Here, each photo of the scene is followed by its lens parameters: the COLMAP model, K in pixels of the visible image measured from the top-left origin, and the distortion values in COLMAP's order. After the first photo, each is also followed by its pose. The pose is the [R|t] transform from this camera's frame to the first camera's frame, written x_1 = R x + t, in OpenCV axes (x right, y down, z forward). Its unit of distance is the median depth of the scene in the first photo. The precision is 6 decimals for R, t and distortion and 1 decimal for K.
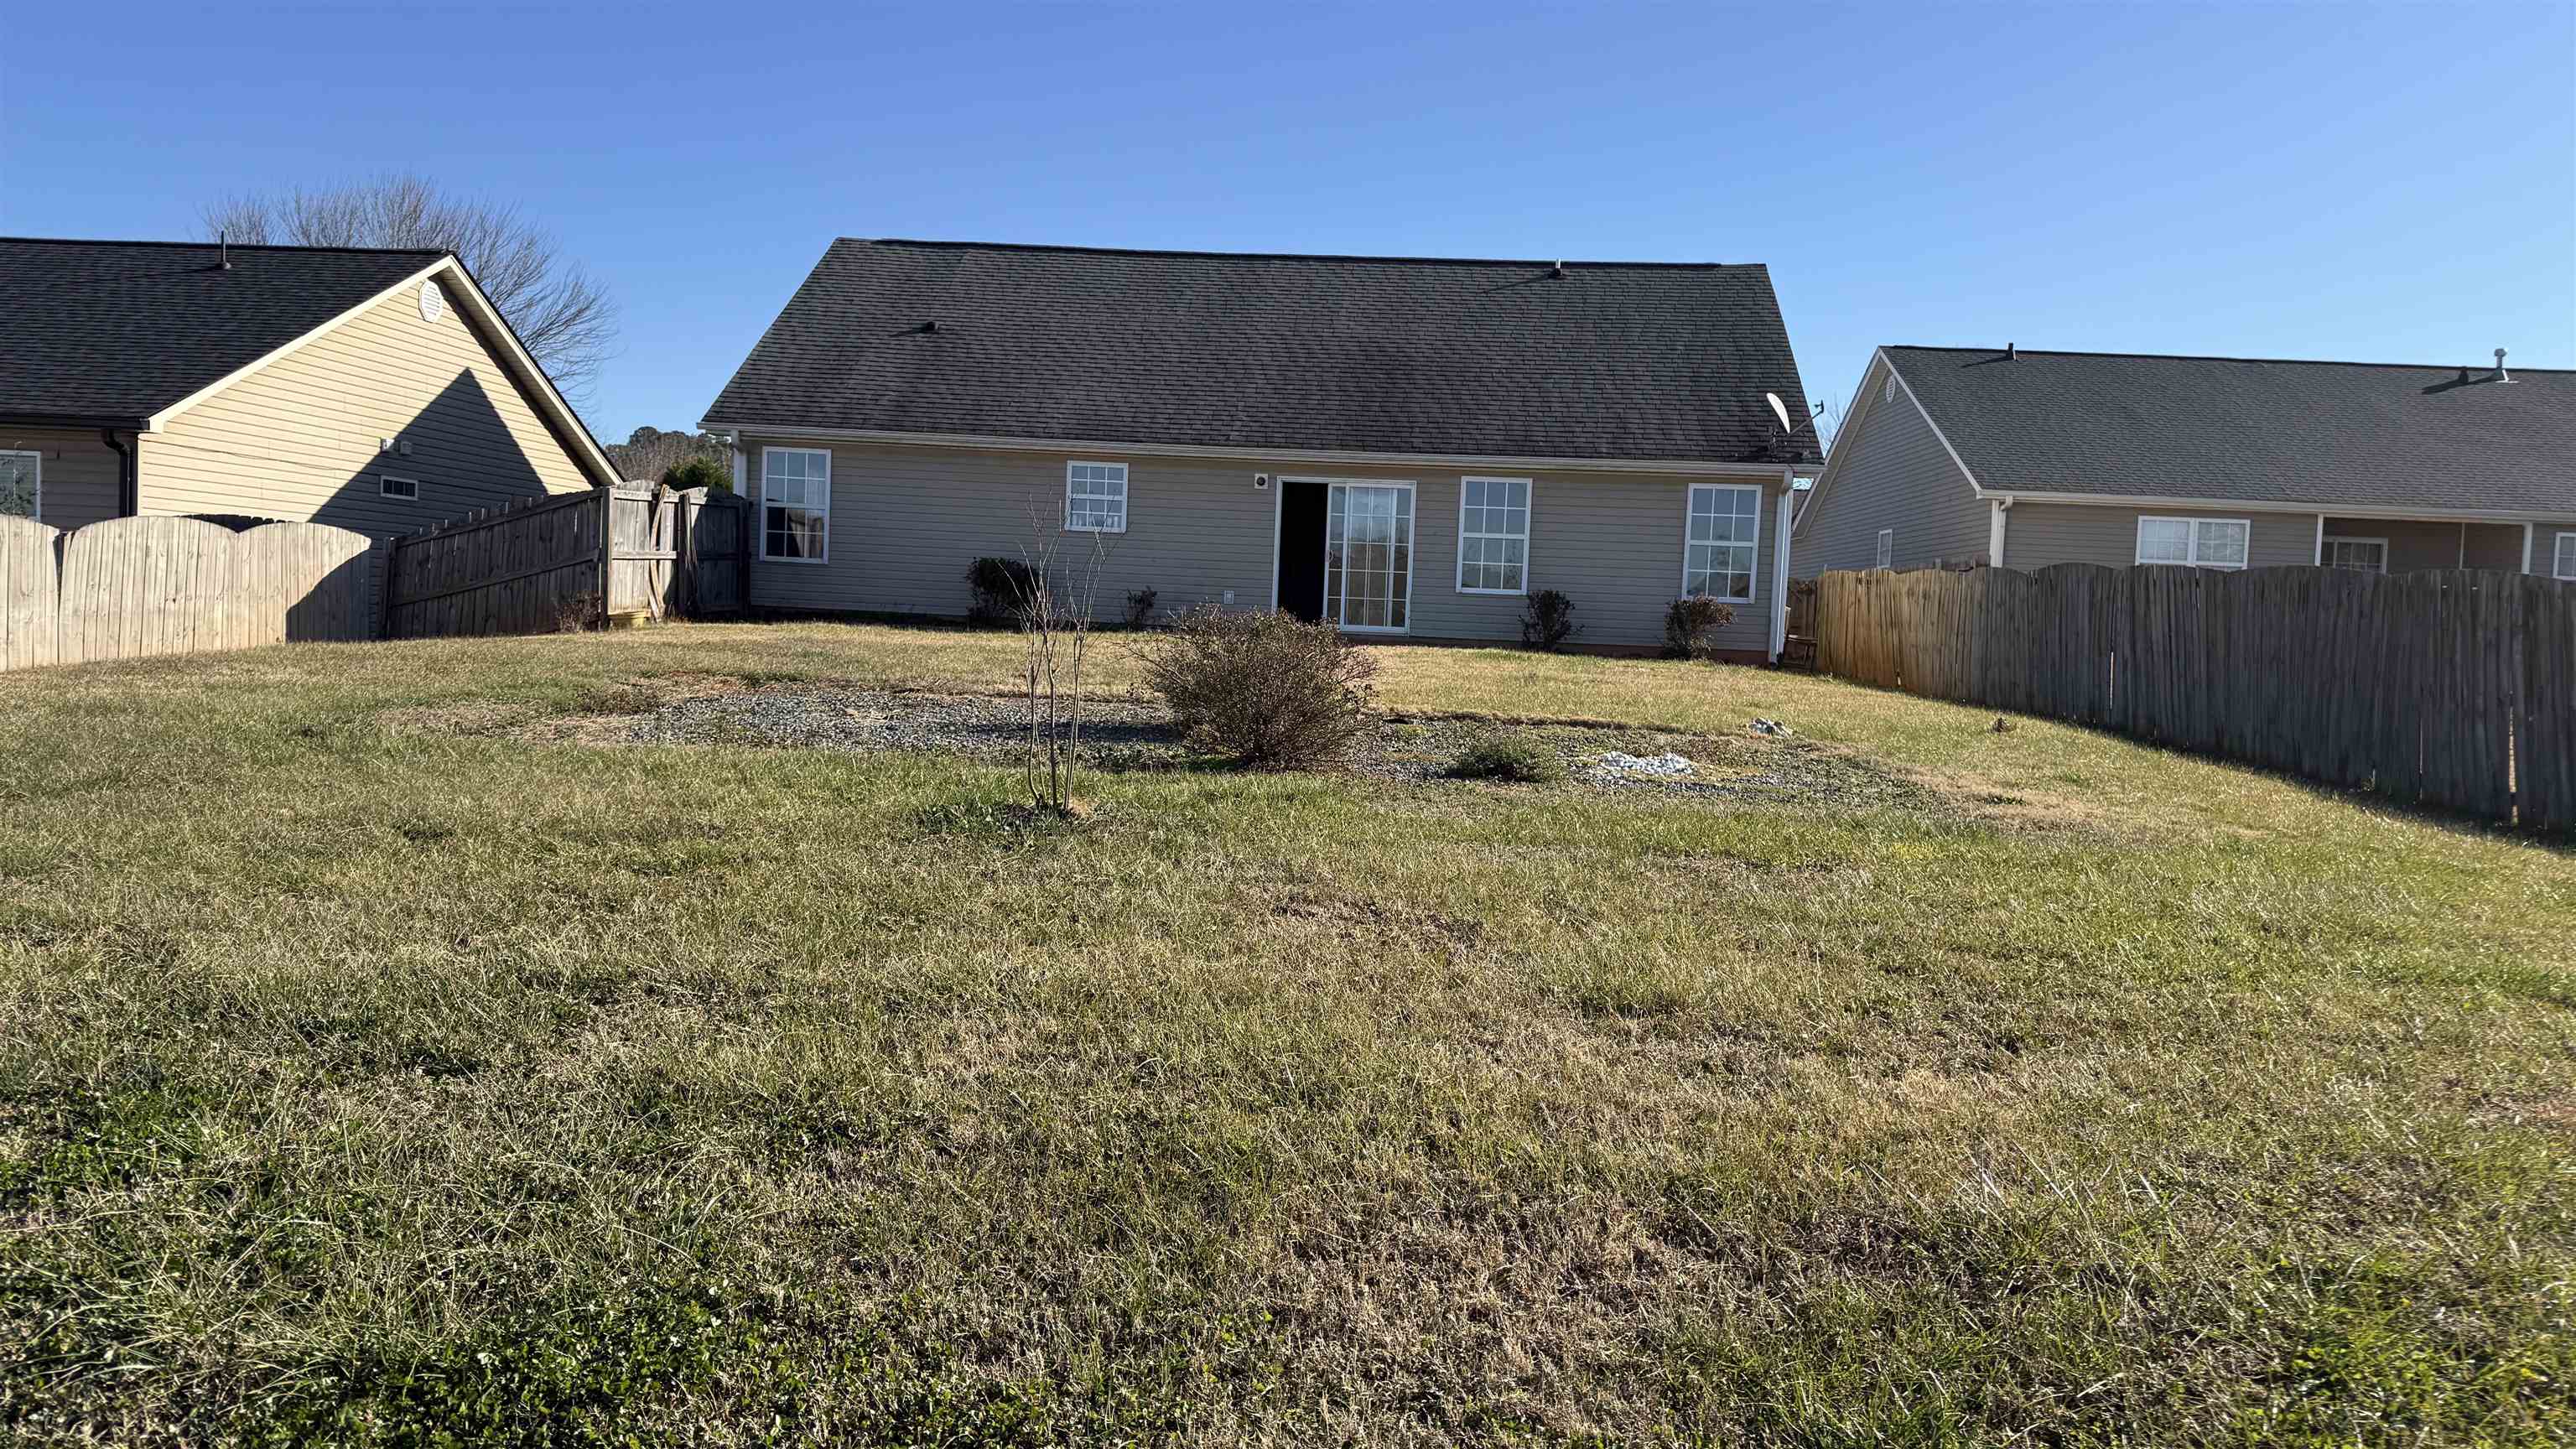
lens RADIAL K [[1792.4, 0, 1288.6], [0, 1792.4, 717.7], [0, 0, 1]] dist [0.165791, -0.331604]
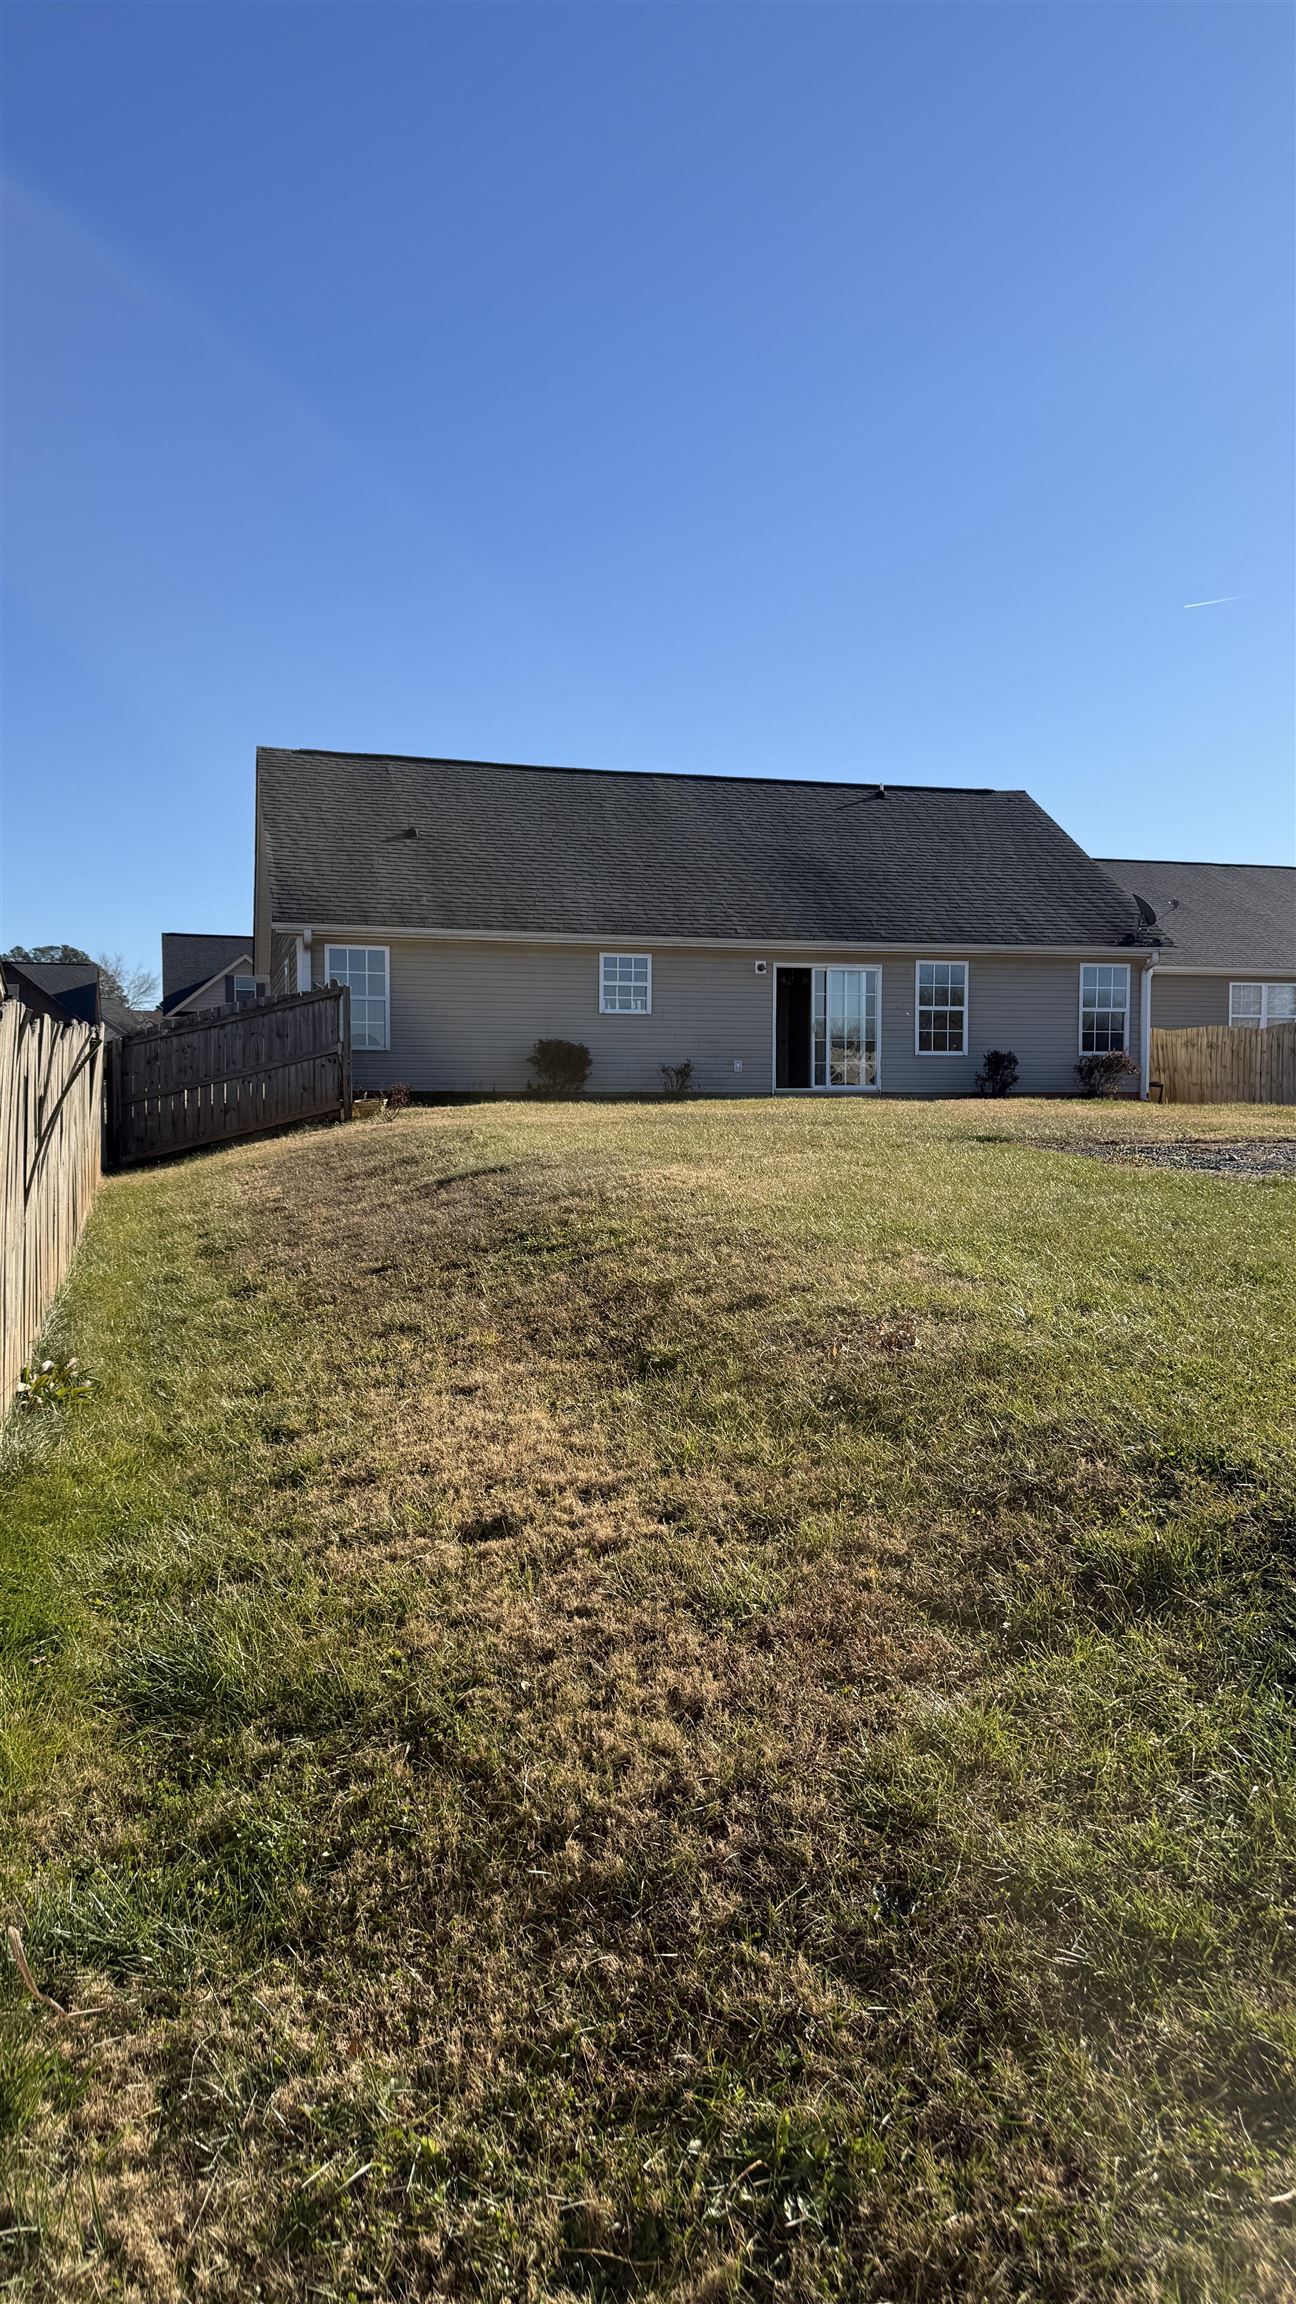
lens RADIAL K [[1603.1, 0, 648.0], [0, 1603.1, 1152.0], [0, 0, 1]] dist [0.165791, -0.331604]
pose [[0.939918, -0.054371, 0.337043, -0.447613], [0.057807, 0.998328, -0.000162, -0.014204], [-0.336471, 0.019636, 0.941489, 0.029663]]
